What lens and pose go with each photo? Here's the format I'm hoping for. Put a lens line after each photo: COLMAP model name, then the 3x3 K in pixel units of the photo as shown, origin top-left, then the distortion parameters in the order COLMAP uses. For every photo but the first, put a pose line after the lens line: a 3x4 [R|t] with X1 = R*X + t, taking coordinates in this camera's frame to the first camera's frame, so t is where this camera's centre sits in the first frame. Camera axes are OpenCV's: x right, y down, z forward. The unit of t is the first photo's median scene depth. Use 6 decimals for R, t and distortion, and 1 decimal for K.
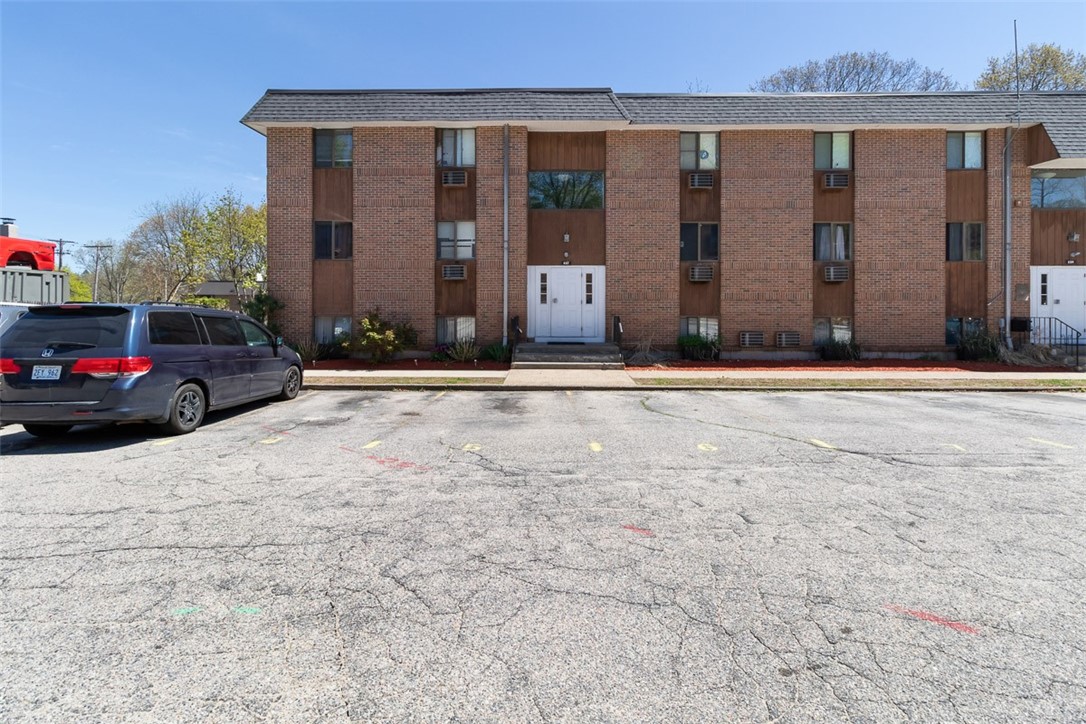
lens RADIAL K [[521.9, 0, 545.9], [0, 521.9, 305.0], [0, 0, 1]] dist [-0.000203, 0.000400]
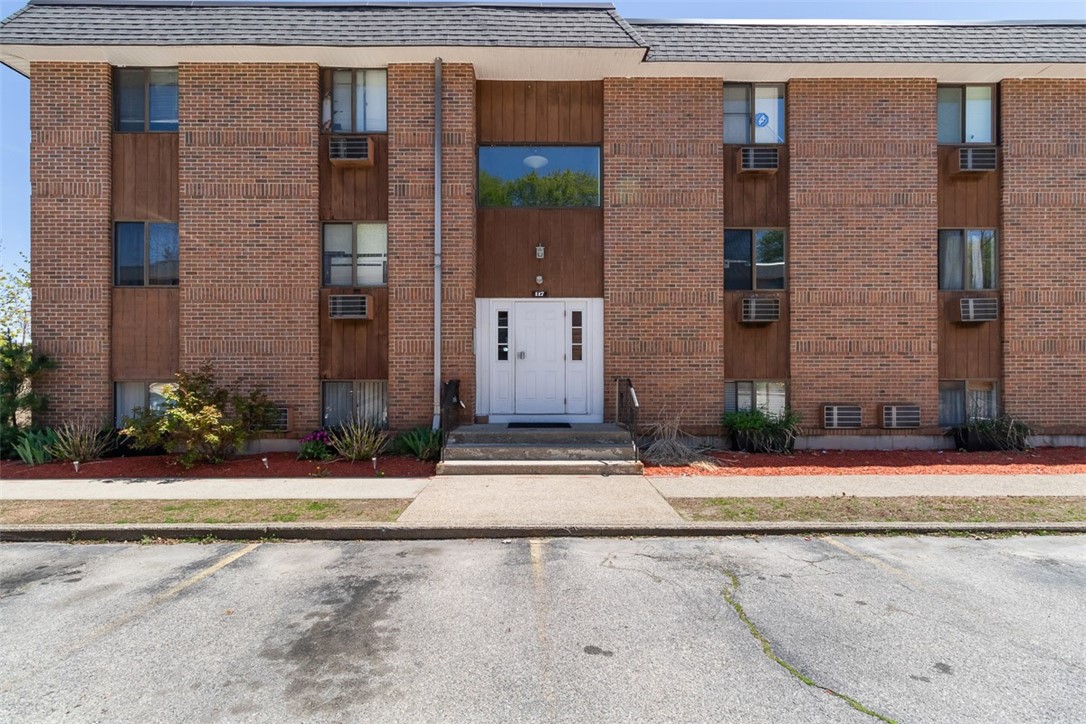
lens RADIAL K [[511.1, 0, 544.6], [0, 511.1, 376.2], [0, 0, 1]] dist [0.001680, 0.000152]
pose [[0.999639, -0.003759, 0.026617, 0.028789], [0.003914, 0.999976, -0.005786, 0.019992], [-0.026595, 0.005888, 0.999629, 0.406932]]
